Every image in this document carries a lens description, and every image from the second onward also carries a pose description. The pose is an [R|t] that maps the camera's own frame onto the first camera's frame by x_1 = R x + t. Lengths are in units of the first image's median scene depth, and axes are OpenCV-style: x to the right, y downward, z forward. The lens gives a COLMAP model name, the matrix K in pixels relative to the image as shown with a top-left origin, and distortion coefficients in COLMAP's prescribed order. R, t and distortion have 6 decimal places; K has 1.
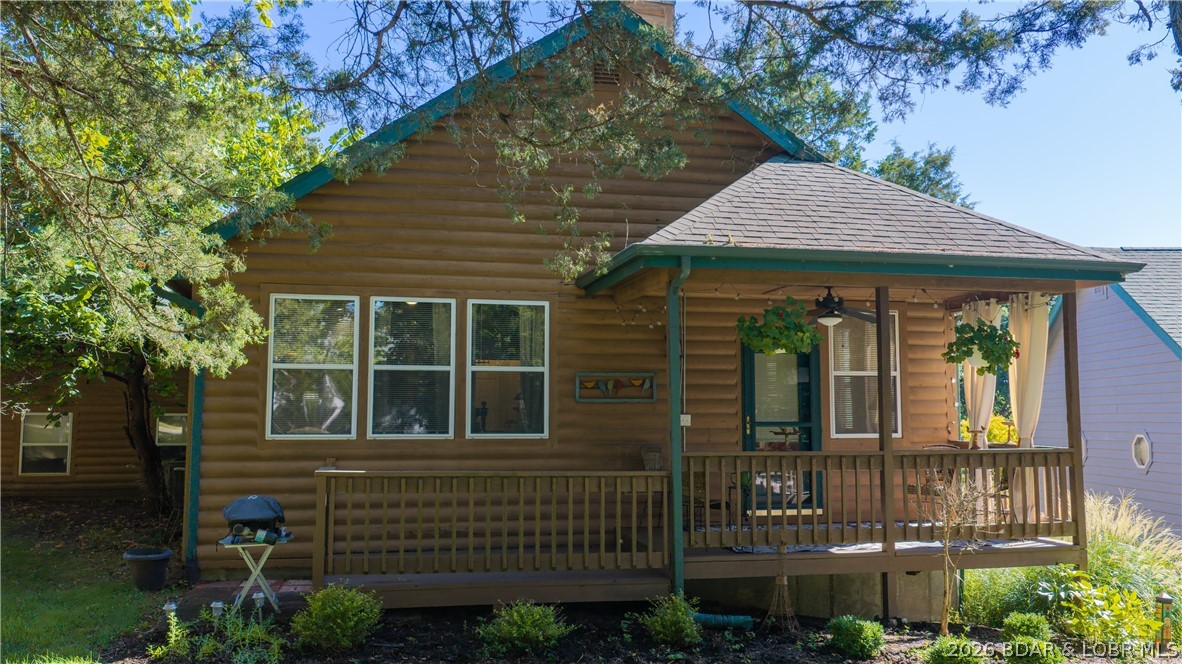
lens RADIAL K [[970.2, 0, 591.0], [0, 970.2, 332.0], [0, 0, 1]] dist [0.036852, -0.079491]
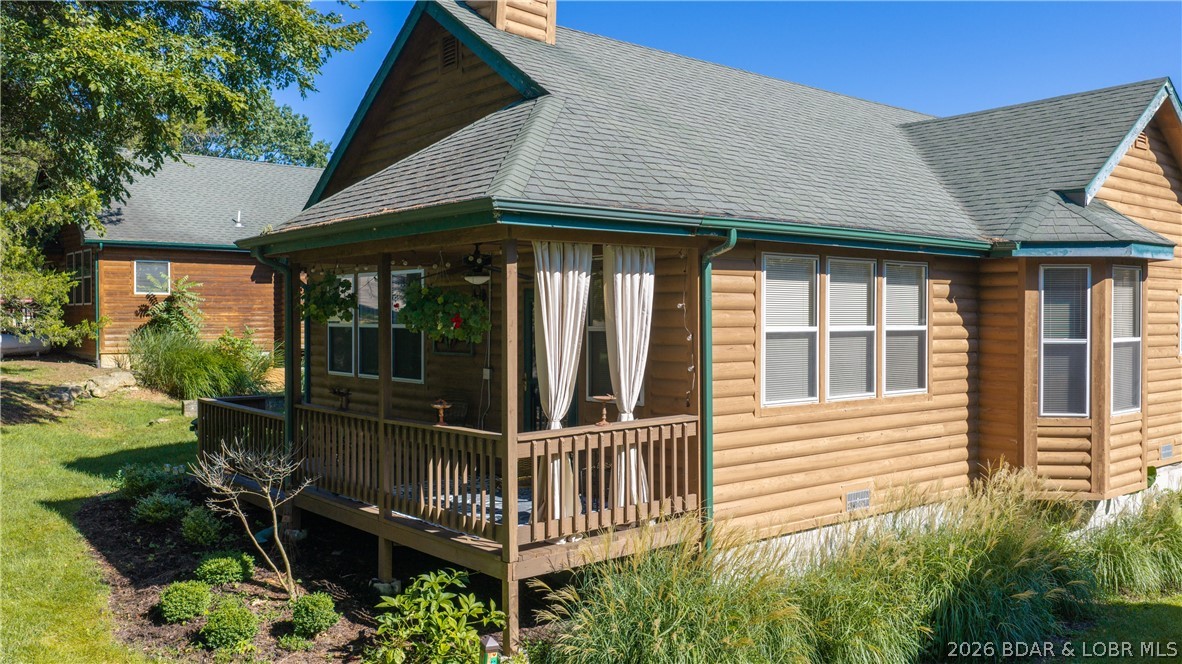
lens RADIAL K [[970.2, 0, 591.0], [0, 970.2, 332.0], [0, 0, 1]] dist [0.036852, -0.079491]
pose [[0.472273, 0.008403, -0.881412, 1.125734], [0.069564, 0.996480, 0.046773, 0.006418], [0.878703, -0.083405, 0.470026, 0.653491]]
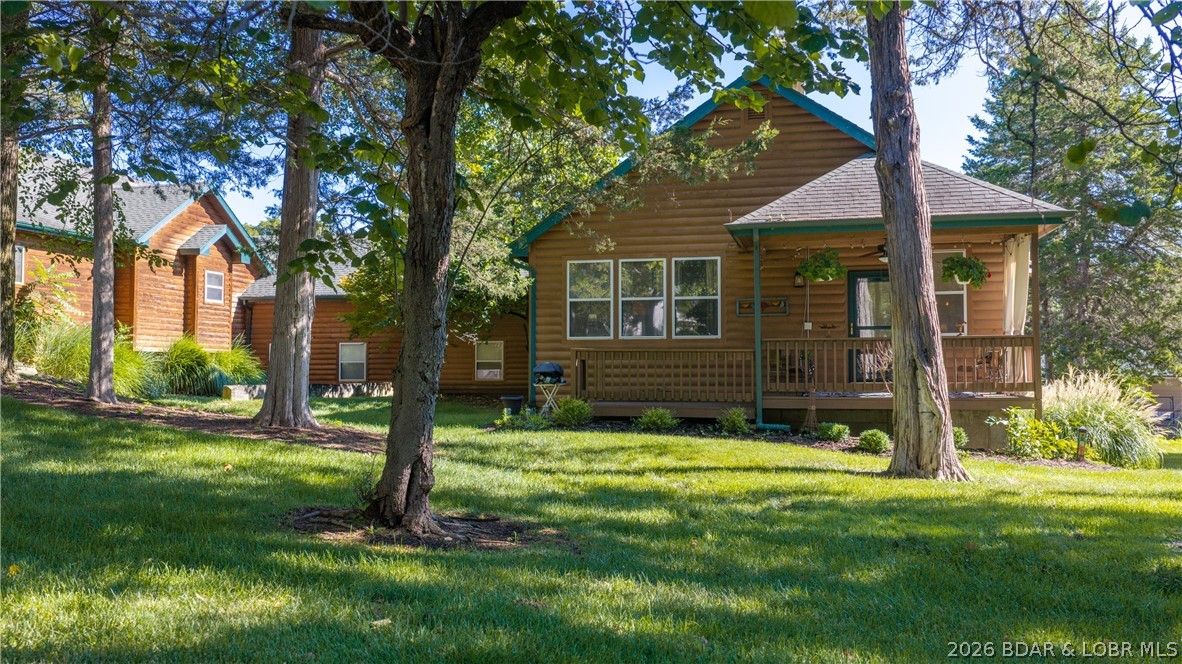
lens RADIAL K [[970.2, 0, 591.0], [0, 970.2, 332.0], [0, 0, 1]] dist [0.036852, -0.079491]
pose [[0.899585, -0.021369, -0.436222, 0.506470], [0.041224, 0.998498, 0.036100, 0.030125], [0.434795, -0.050457, 0.899115, -0.635283]]
